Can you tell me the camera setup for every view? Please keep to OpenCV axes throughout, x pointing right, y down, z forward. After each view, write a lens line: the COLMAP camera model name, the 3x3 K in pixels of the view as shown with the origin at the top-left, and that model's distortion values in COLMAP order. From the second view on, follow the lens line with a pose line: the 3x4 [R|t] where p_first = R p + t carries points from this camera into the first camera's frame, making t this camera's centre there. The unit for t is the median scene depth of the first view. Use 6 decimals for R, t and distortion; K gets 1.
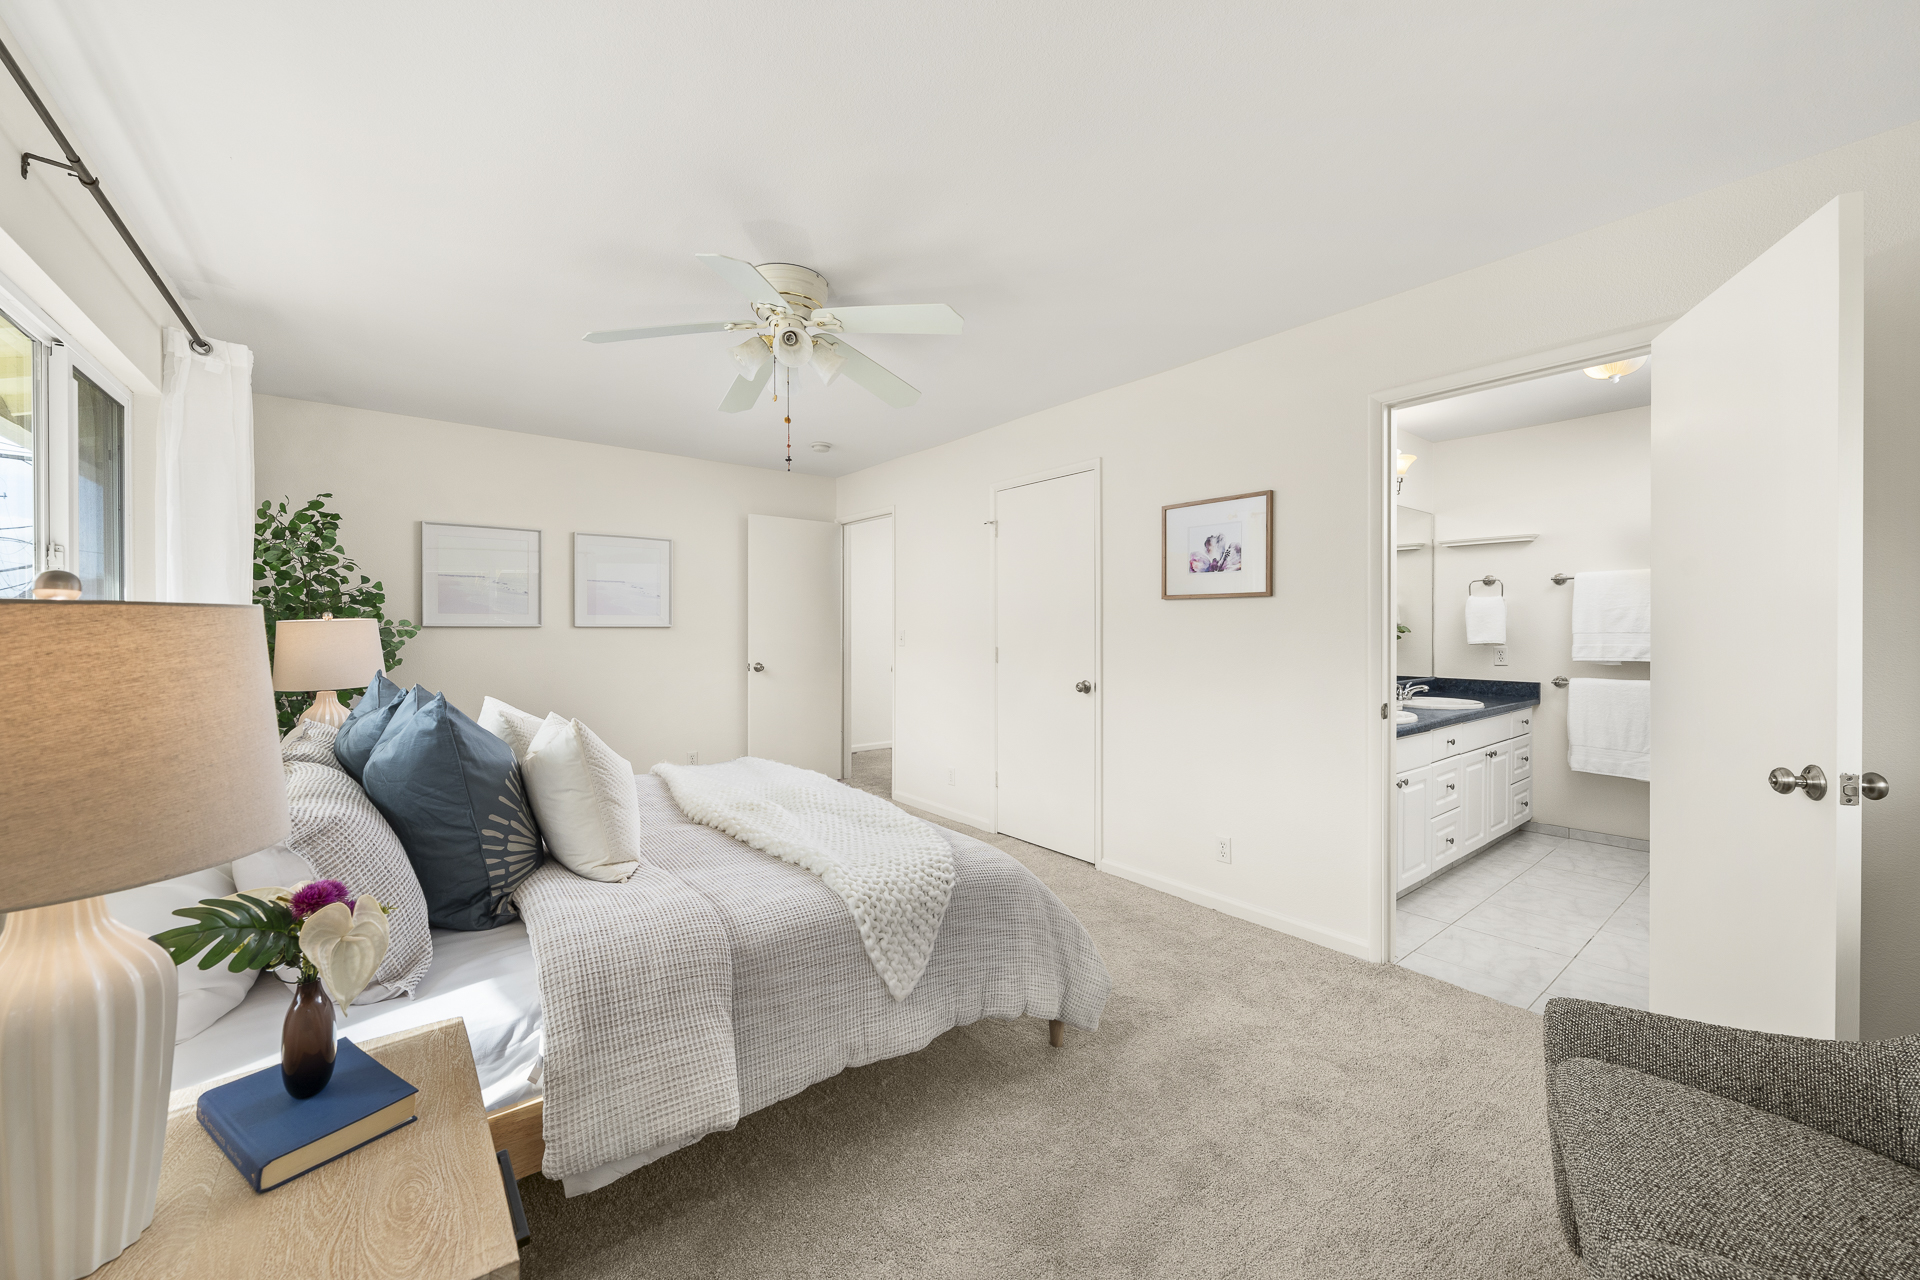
lens RADIAL K [[751.3, 0, 963.2], [0, 751.3, 635.8], [0, 0, 1]] dist [0.001461, 0.000160]
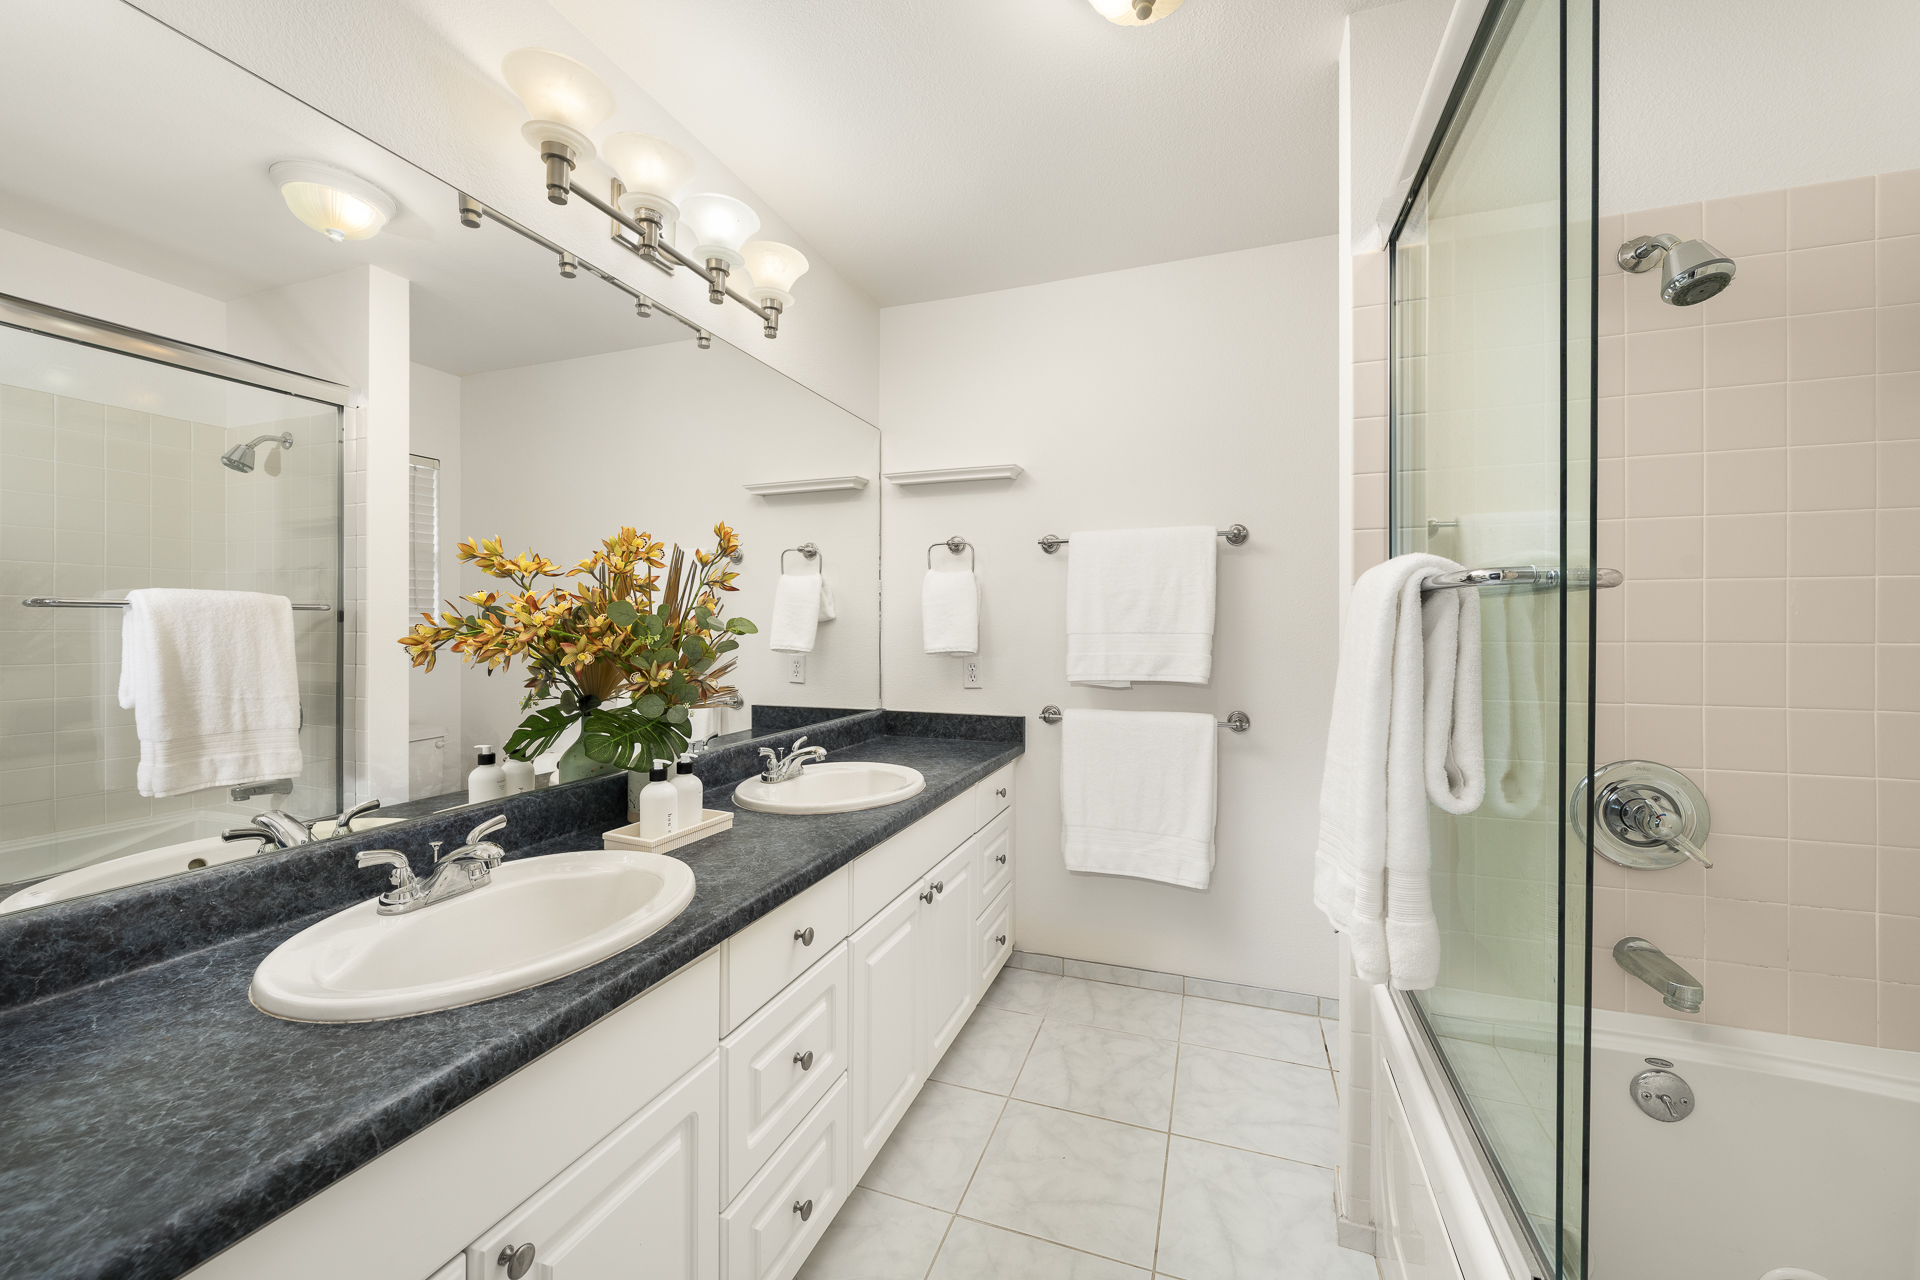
lens RADIAL K [[751.3, 0, 964.3], [0, 751.3, 637.9], [0, 0, 1]] dist [0.001461, 0.000160]
pose [[0.853500, -0.000759, 0.521092, 0.415390], [0.002466, 0.999994, -0.002583, 0.000777], [-0.521087, 0.003490, 0.853496, 0.515687]]
